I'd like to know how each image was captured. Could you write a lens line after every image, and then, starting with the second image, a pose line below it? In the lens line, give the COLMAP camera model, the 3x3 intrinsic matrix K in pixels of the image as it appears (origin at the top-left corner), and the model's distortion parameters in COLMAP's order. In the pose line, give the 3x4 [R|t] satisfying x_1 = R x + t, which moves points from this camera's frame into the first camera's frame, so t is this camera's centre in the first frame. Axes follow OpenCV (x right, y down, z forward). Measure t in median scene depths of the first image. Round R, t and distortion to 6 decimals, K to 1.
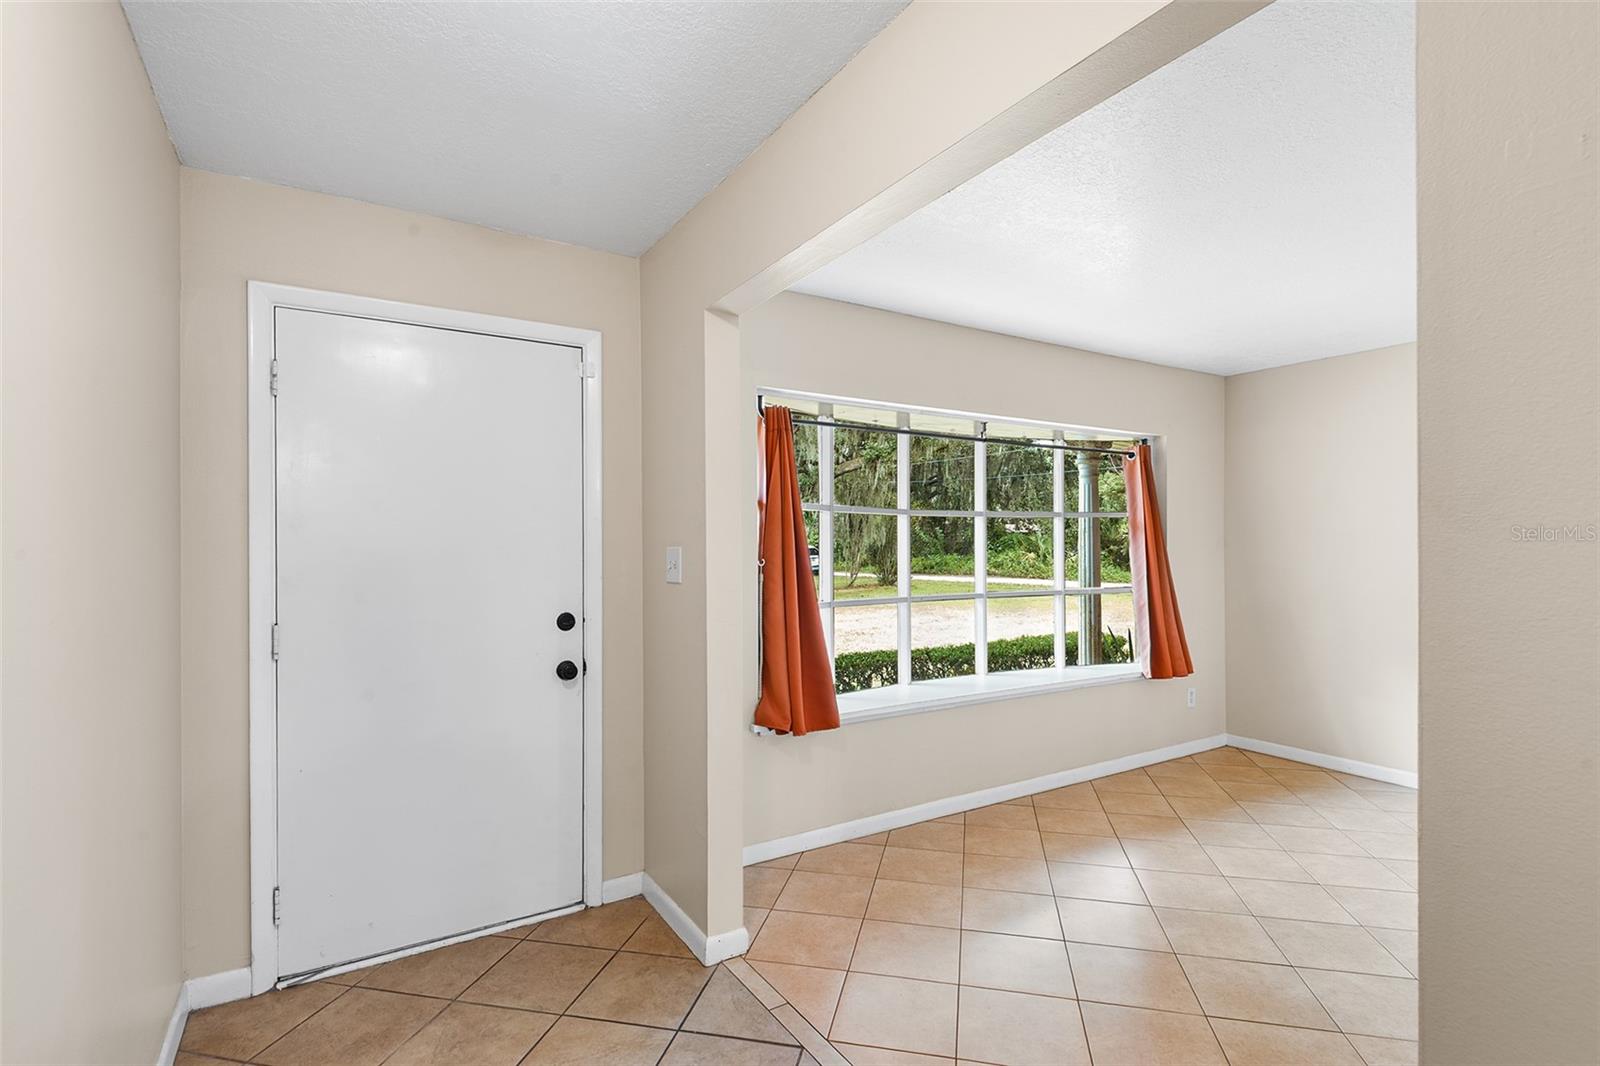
lens RADIAL K [[757.8, 0, 796.2], [0, 757.8, 548.4], [0, 0, 1]] dist [0.047397, -0.030623]
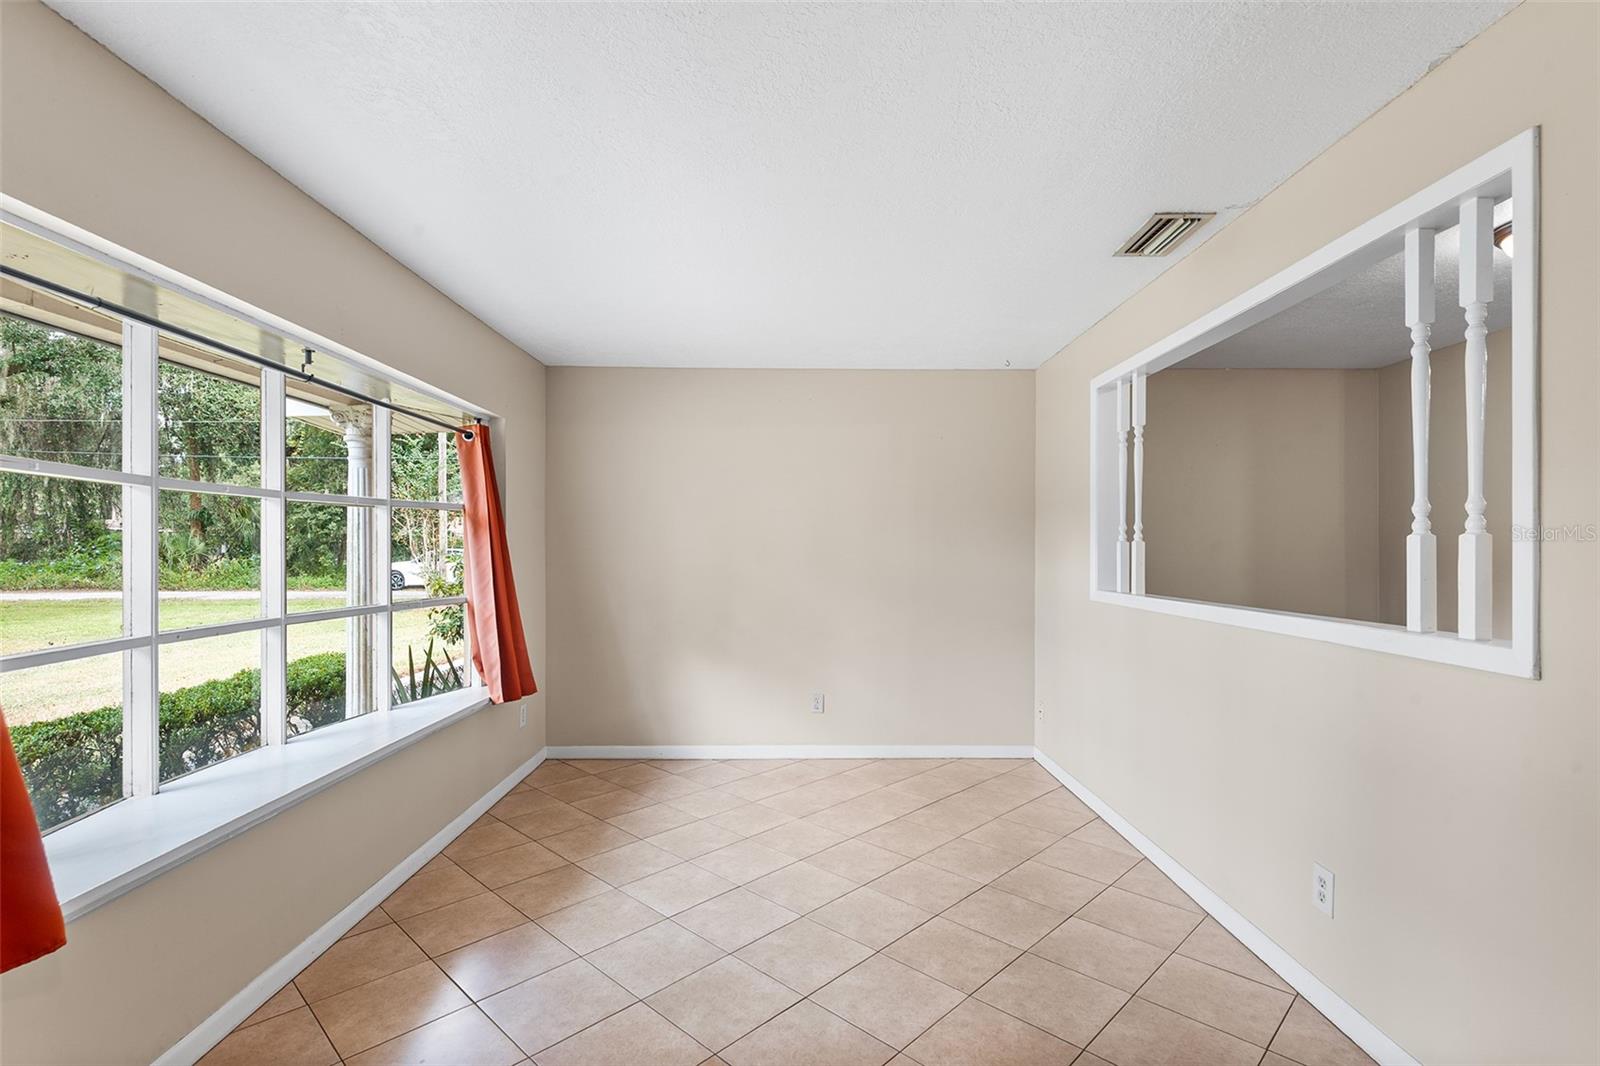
lens RADIAL K [[750.1, 0, 809.6], [0, 750.1, 544.3], [0, 0, 1]] dist [0.049359, -0.034378]
pose [[0.516068, 0.006157, 0.856525, -0.072583], [0.001579, 0.999966, -0.008139, 0.002731], [-0.856546, 0.005553, 0.516041, 0.272467]]
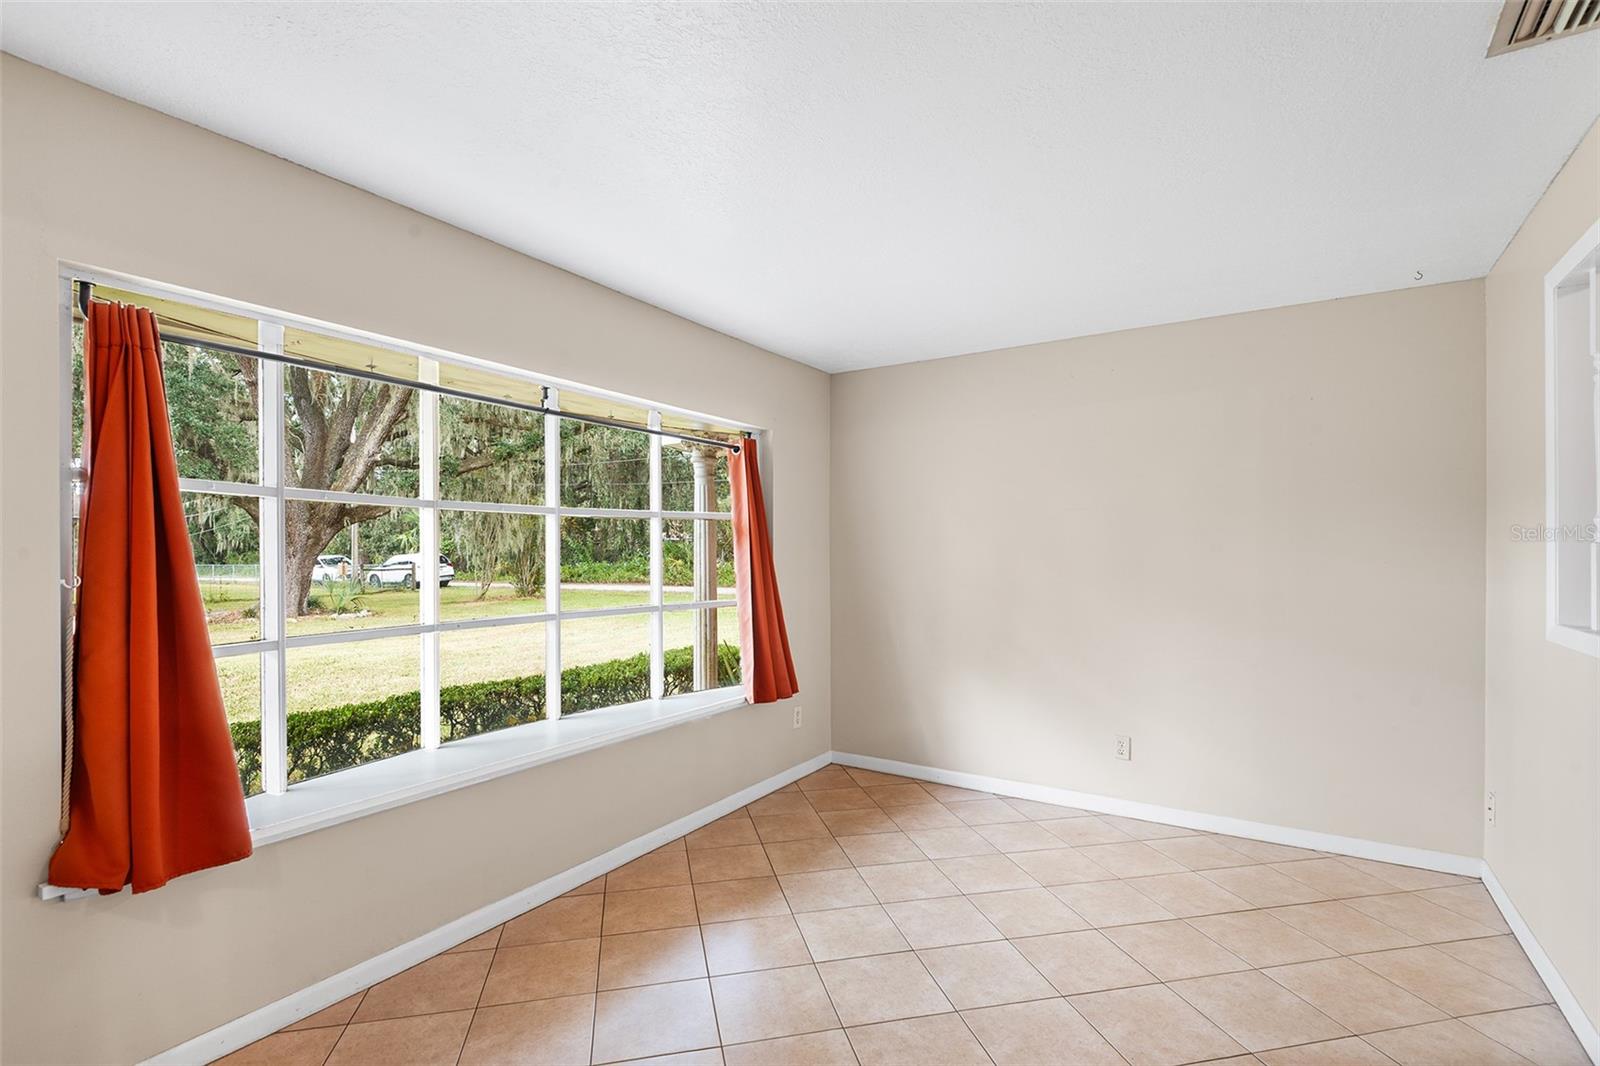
lens RADIAL K [[757.8, 0, 796.2], [0, 757.8, 548.4], [0, 0, 1]] dist [0.047397, -0.030623]
pose [[0.902634, 0.002573, 0.430401, 0.128779], [0.001586, 0.999955, -0.009304, 0.000490], [-0.430406, 0.009081, 0.902590, 0.188041]]
